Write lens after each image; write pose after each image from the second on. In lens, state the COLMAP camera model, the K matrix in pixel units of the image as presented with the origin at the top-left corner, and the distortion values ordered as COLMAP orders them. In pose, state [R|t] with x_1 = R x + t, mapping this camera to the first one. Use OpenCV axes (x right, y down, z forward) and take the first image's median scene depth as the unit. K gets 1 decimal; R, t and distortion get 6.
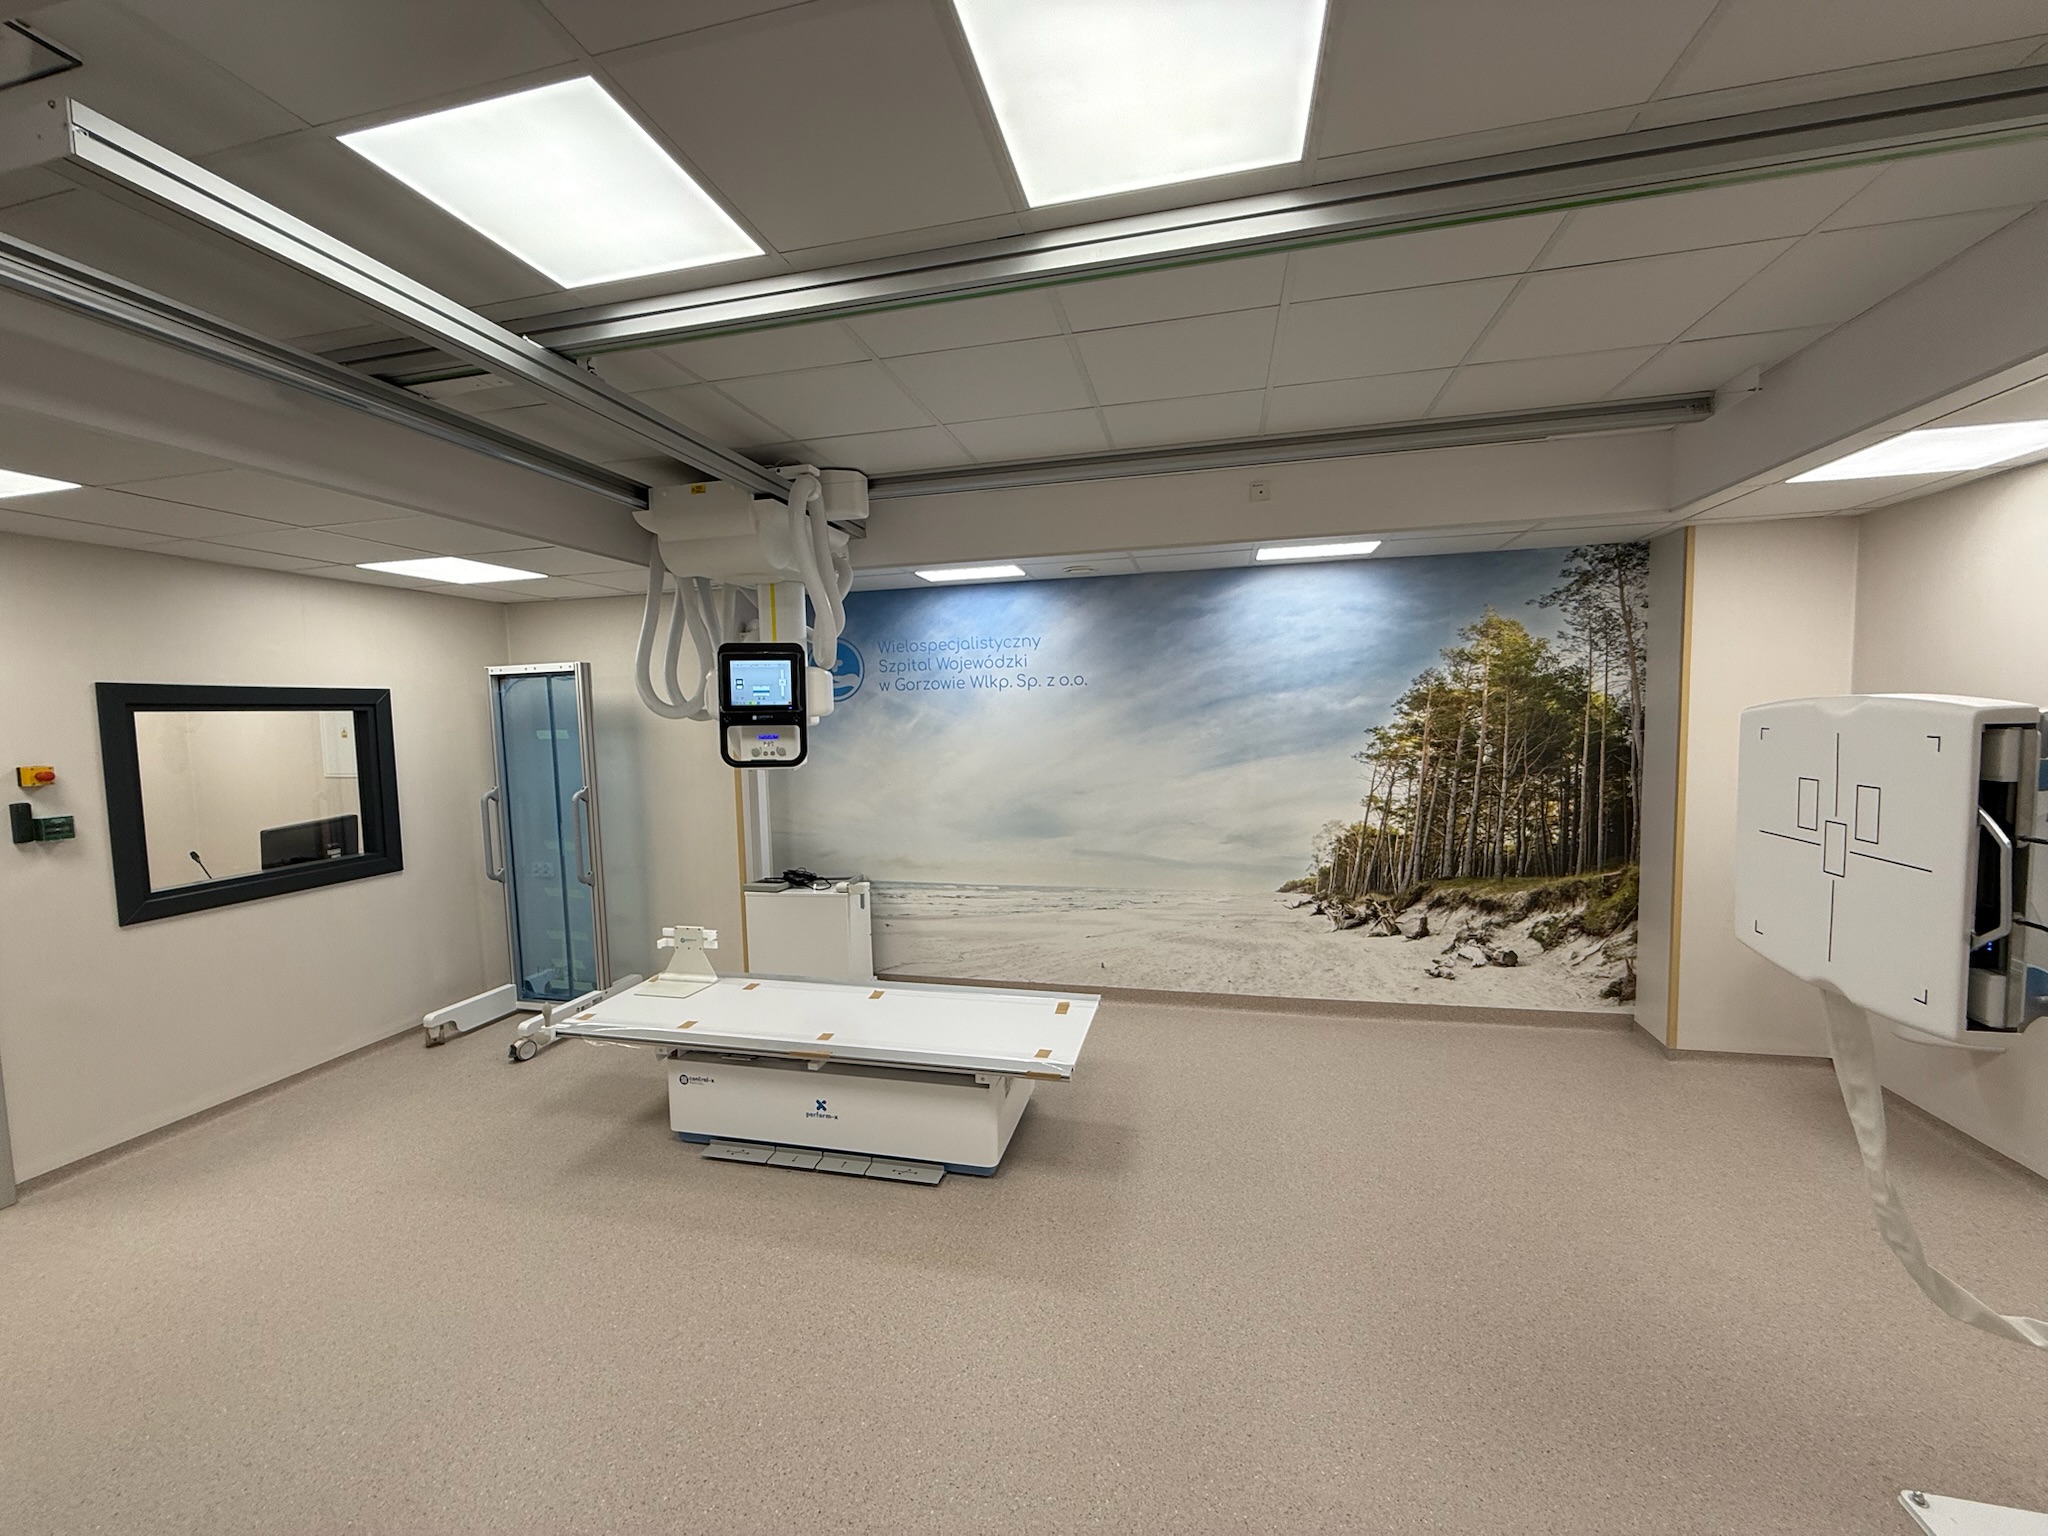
lens RADIAL K [[815.2, 0, 1016.7], [0, 815.2, 768.5], [0, 0, 1]] dist [-0.000192, 0.000104]
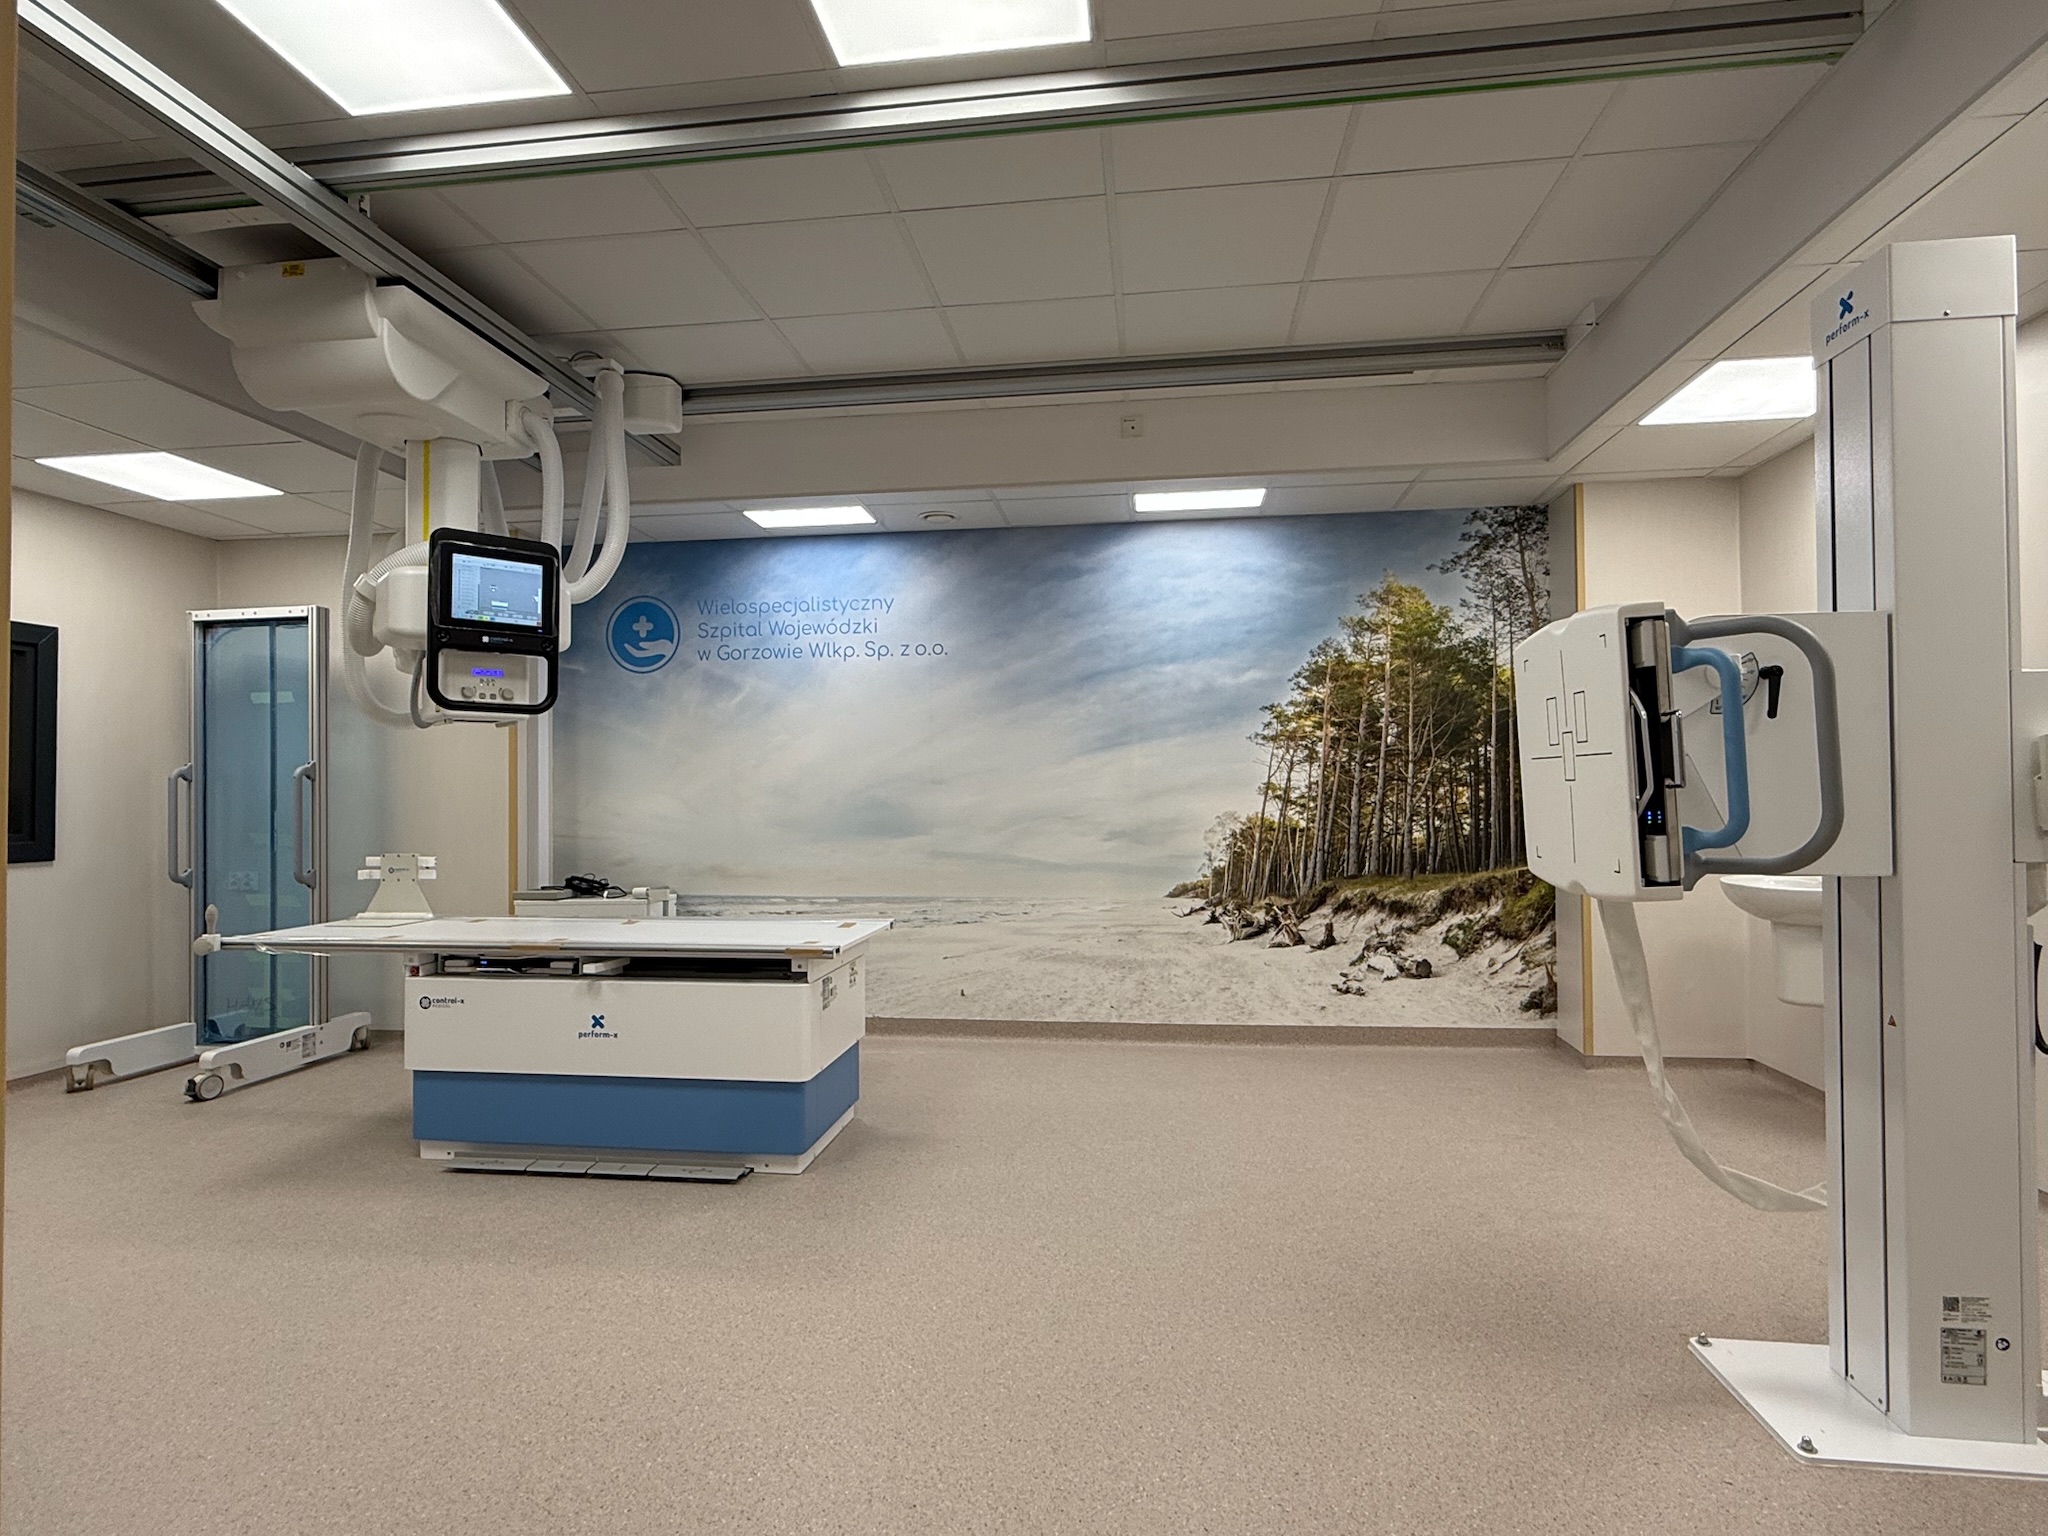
lens RADIAL K [[1078.1, 0, 1013.4], [0, 1078.1, 767.9], [0, 0, 1]] dist [-0.000025, -0.000349]
pose [[0.994535, 0.018279, 0.102789, 0.044851], [-0.008529, 0.995487, -0.094512, 0.130025], [-0.104053, 0.093119, 0.990203, -0.116256]]
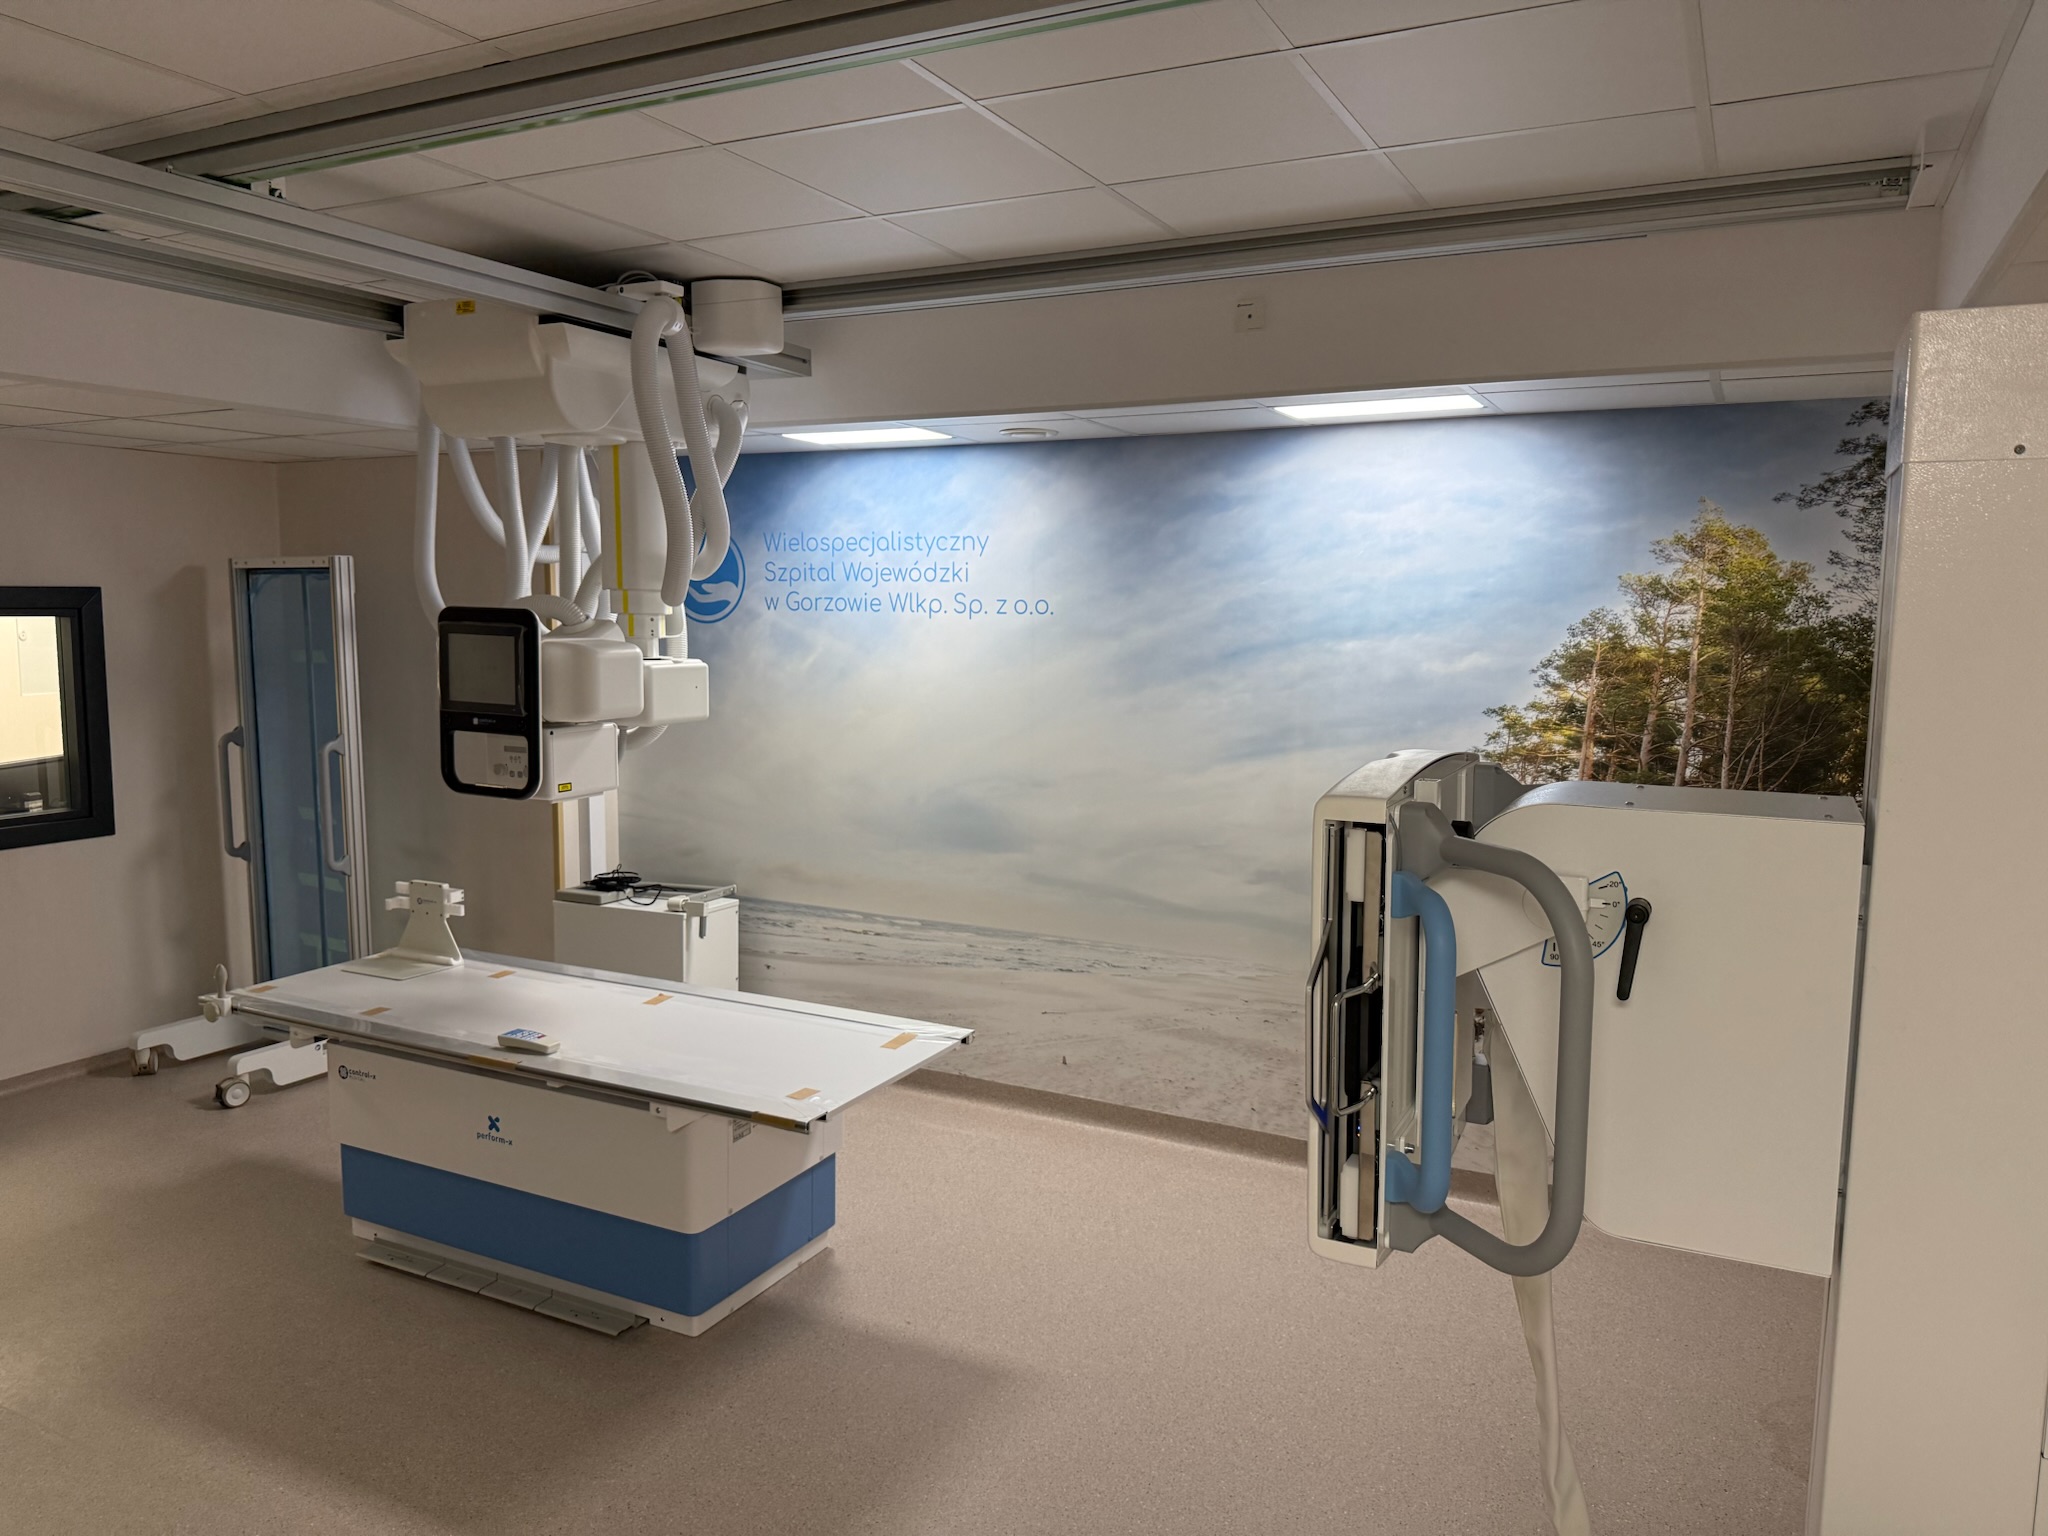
lens RADIAL K [[1407.5, 0, 1013.8], [0, 1407.5, 756.6], [0, 0, 1]] dist [0.062563, -0.053834]
pose [[0.972122, 0.057238, -0.227382, 0.333608], [-0.048850, 0.997908, 0.042353, -0.040677], [0.229331, -0.030064, 0.972884, -0.068632]]
